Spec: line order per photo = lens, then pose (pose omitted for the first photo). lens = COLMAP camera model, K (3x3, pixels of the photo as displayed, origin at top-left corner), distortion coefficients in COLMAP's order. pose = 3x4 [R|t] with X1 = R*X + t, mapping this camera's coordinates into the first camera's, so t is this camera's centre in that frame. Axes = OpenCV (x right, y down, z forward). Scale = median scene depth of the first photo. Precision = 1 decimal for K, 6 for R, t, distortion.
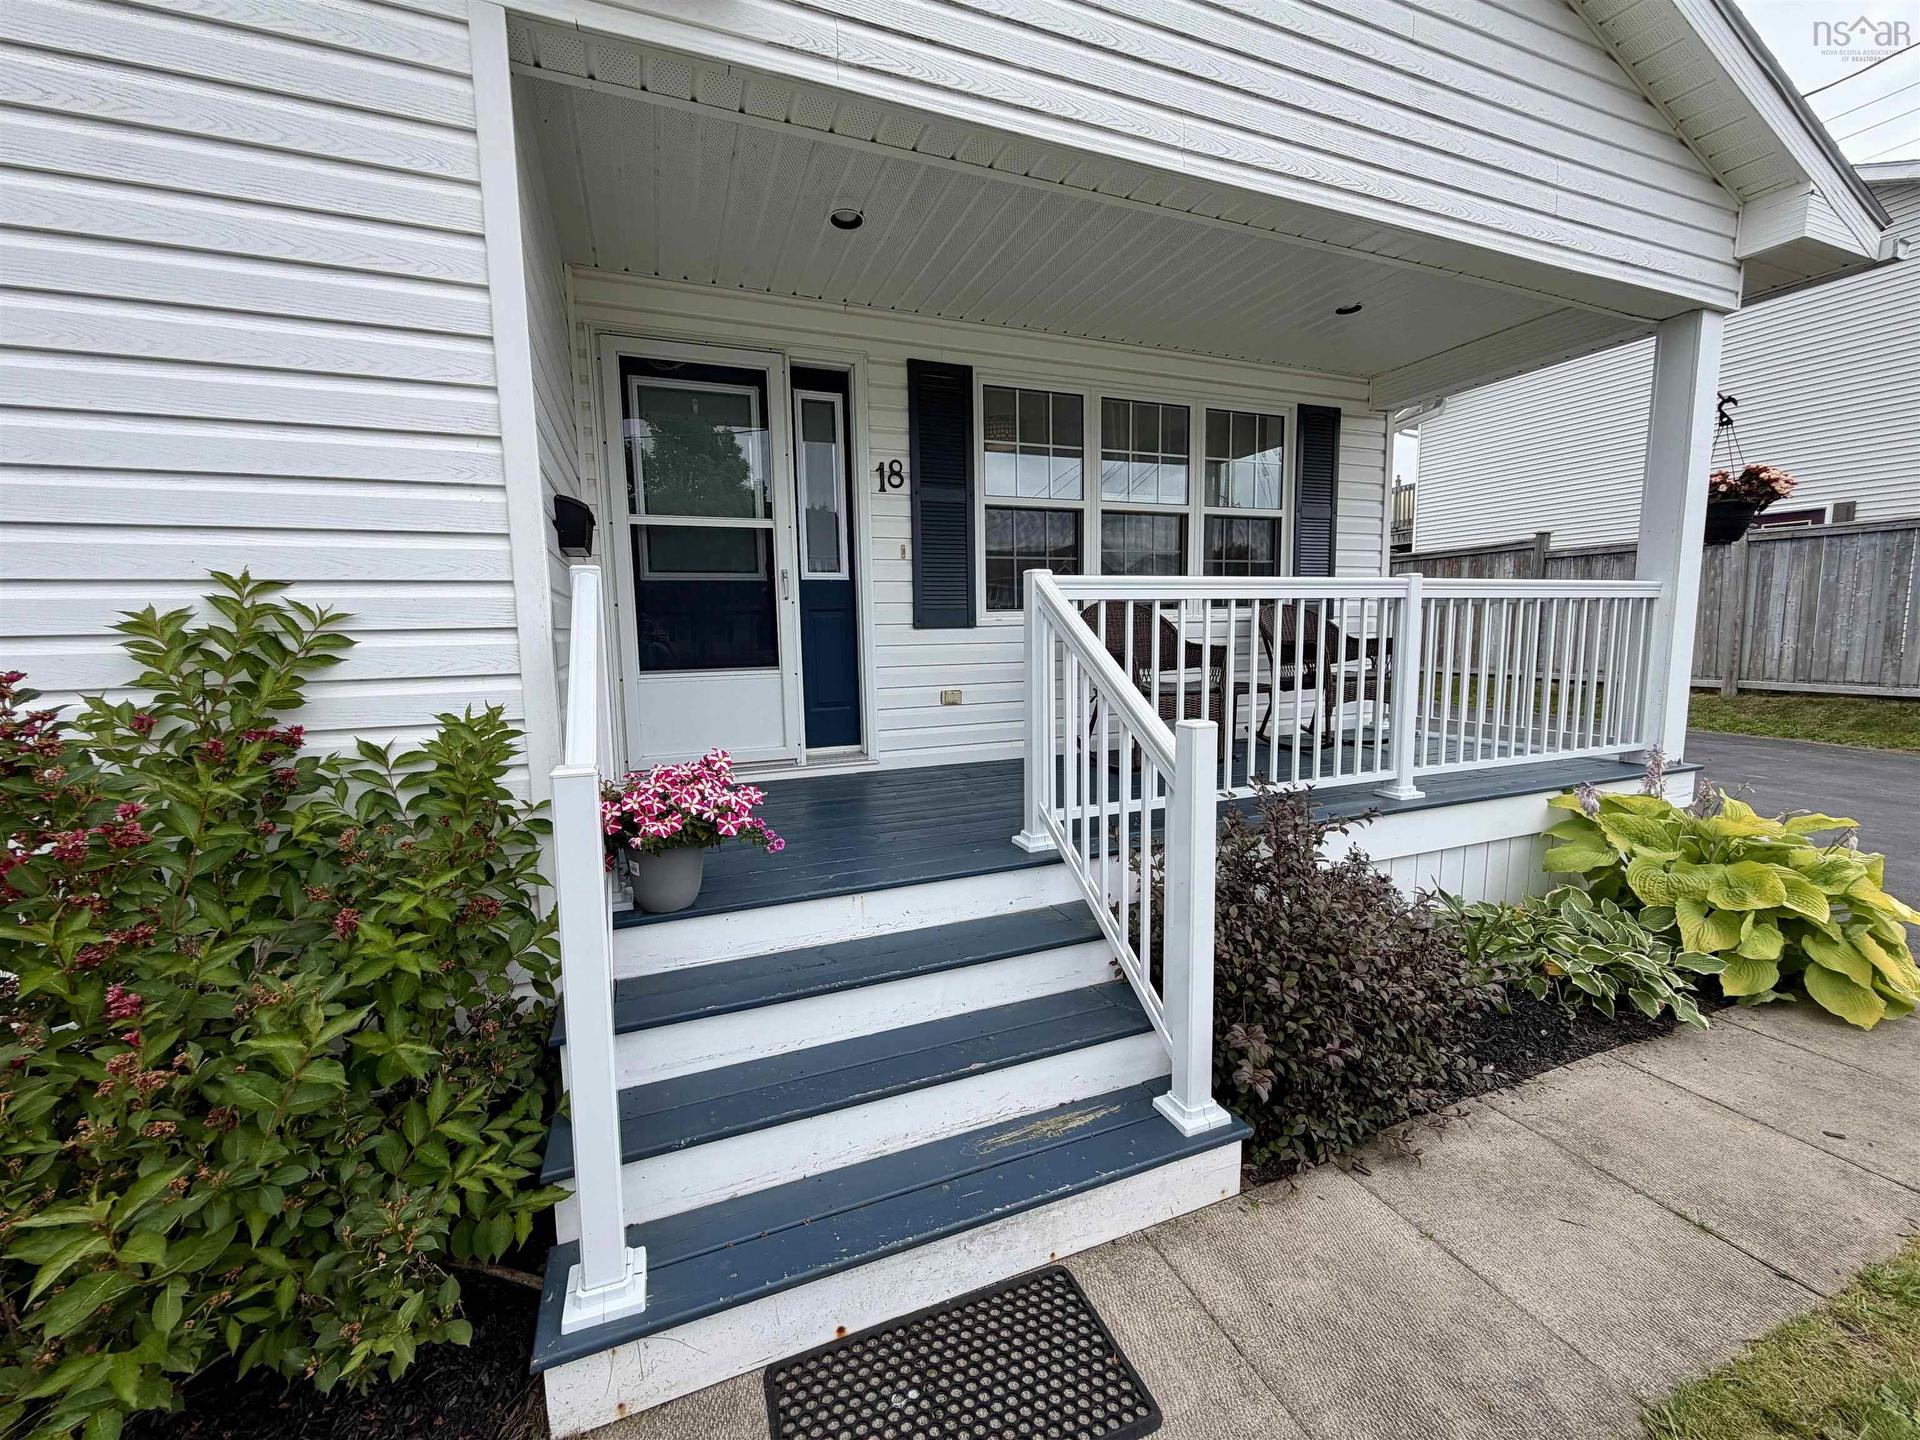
lens RADIAL K [[770.2, 0, 963.1], [0, 770.2, 715.9], [0, 0, 1]] dist [0.002929, -0.000453]
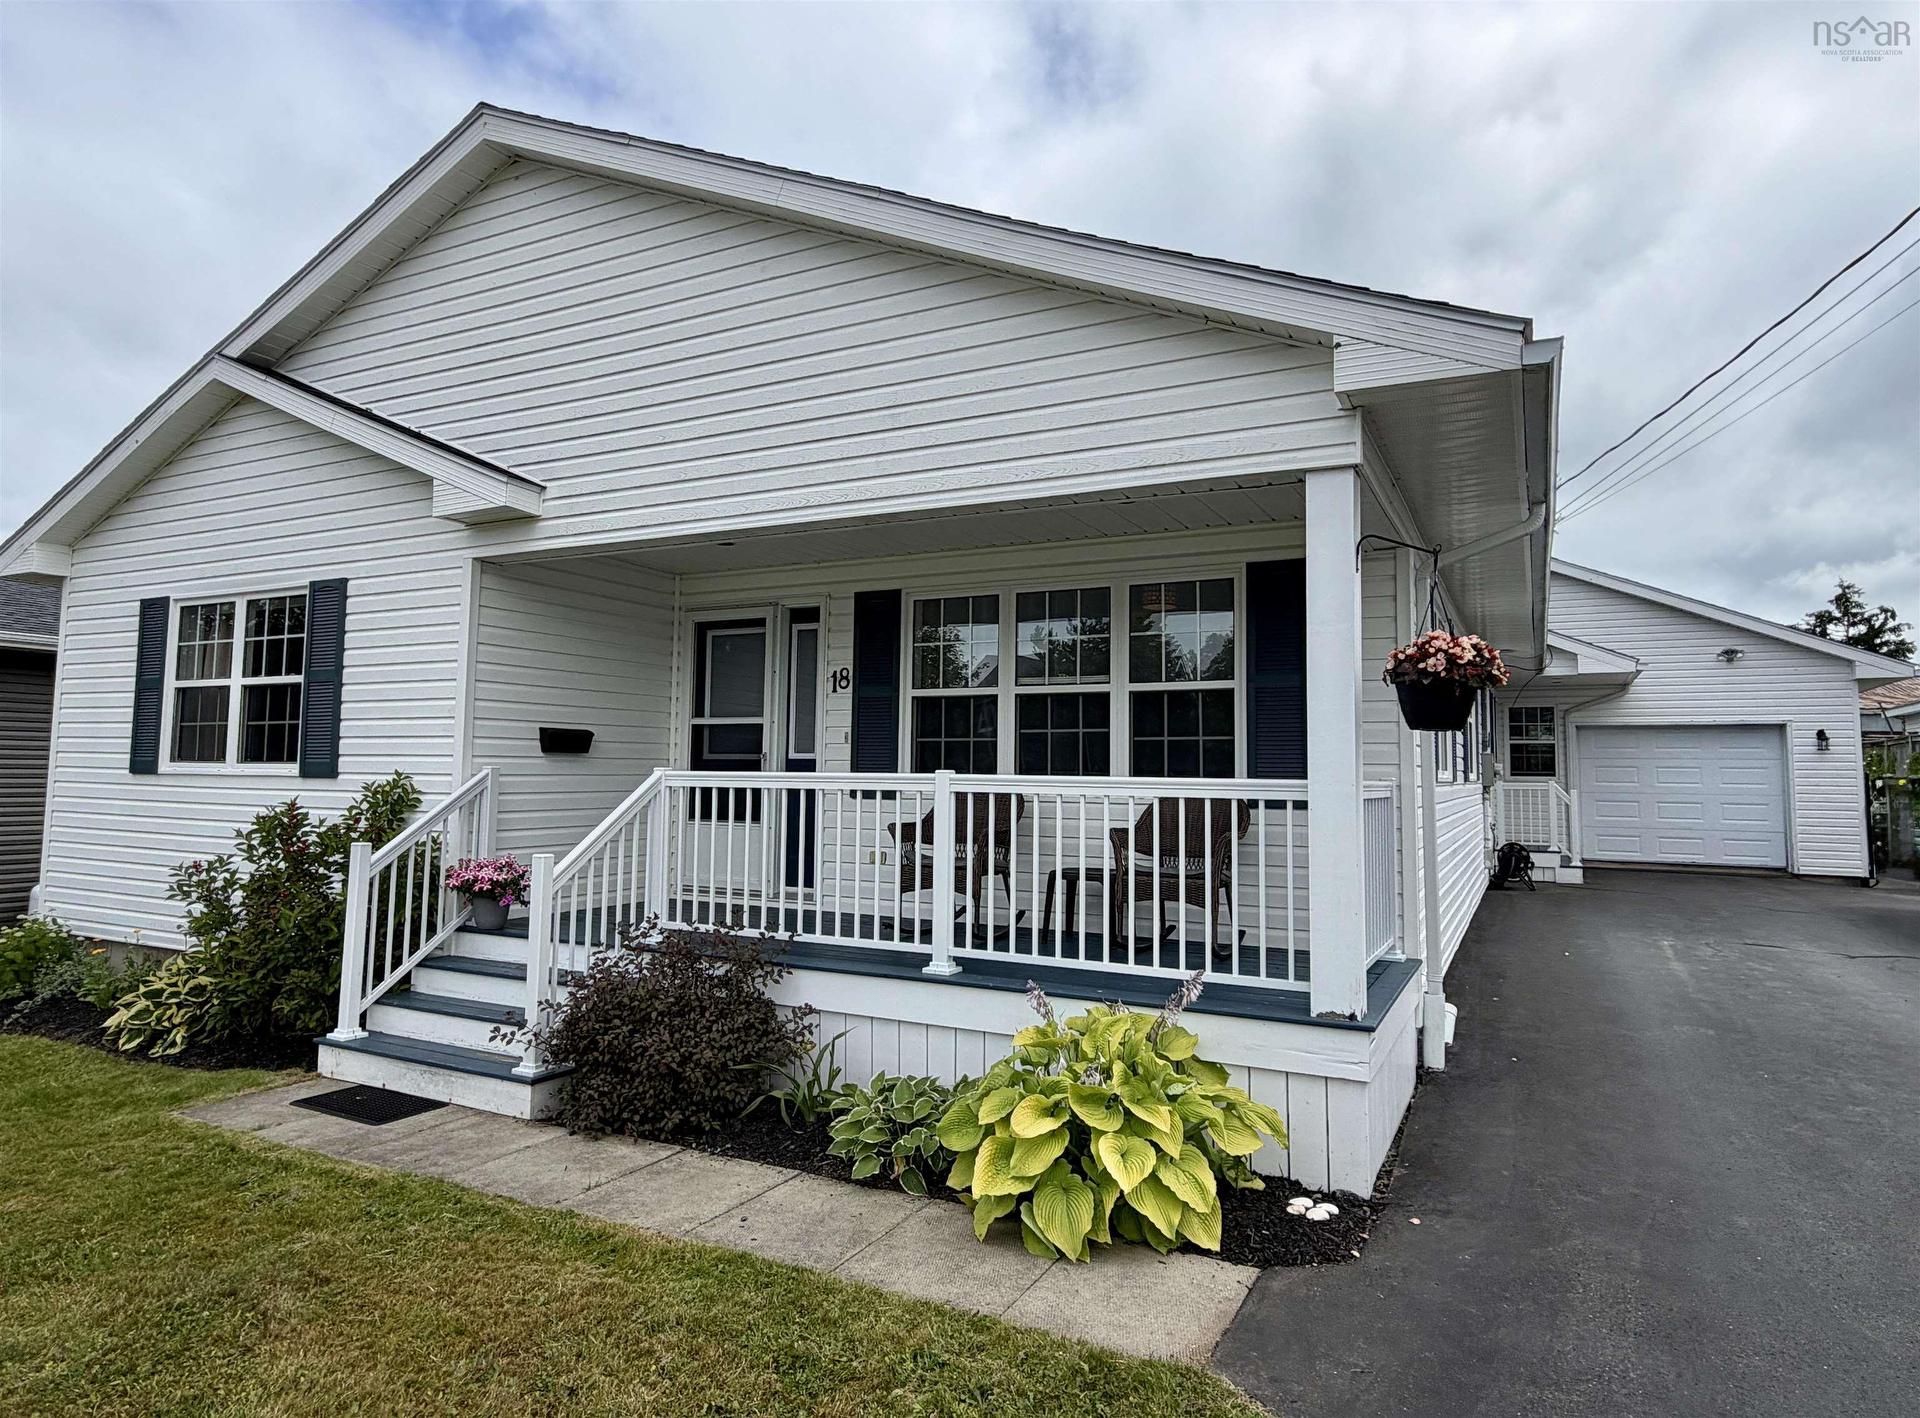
lens RADIAL K [[1115.5, 0, 971.9], [0, 1115.5, 694.3], [0, 0, 1]] dist [-0.001051, 0.005118]
pose [[0.655833, -0.026065, -0.754456, 1.472777], [-0.112193, 0.984940, -0.131555, -0.065632], [0.746523, 0.170923, 0.643031, -0.039277]]
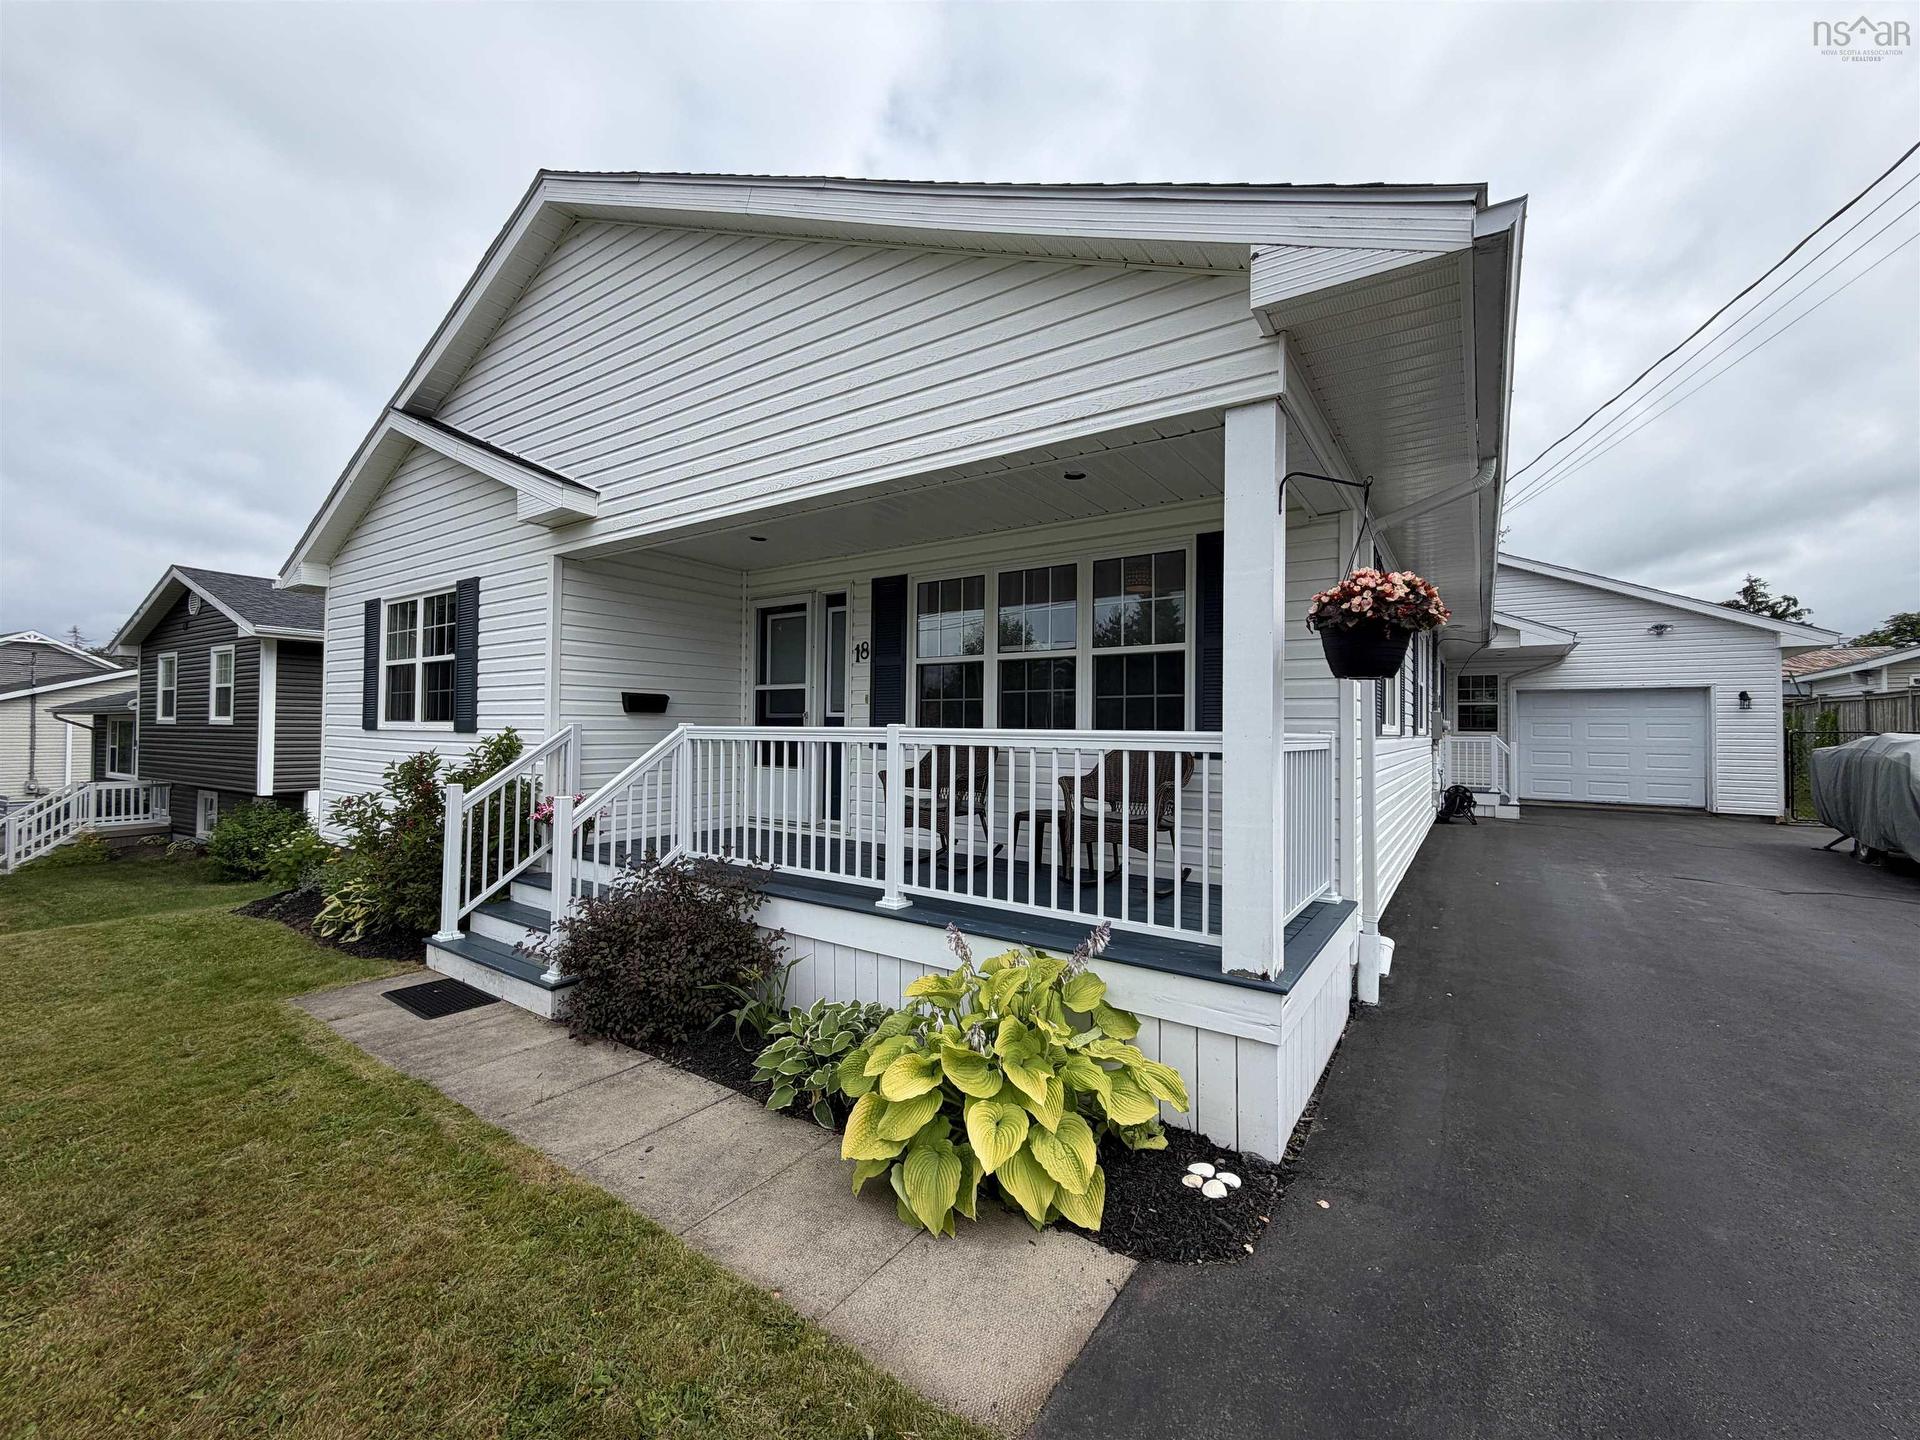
lens RADIAL K [[770.2, 0, 952.1], [0, 770.2, 719.8], [0, 0, 1]] dist [0.002929, -0.000453]
pose [[0.549383, 0.014401, -0.835446, 1.331506], [-0.117871, 0.991189, -0.060426, -0.100425], [0.827215, 0.131672, 0.546240, 0.310860]]
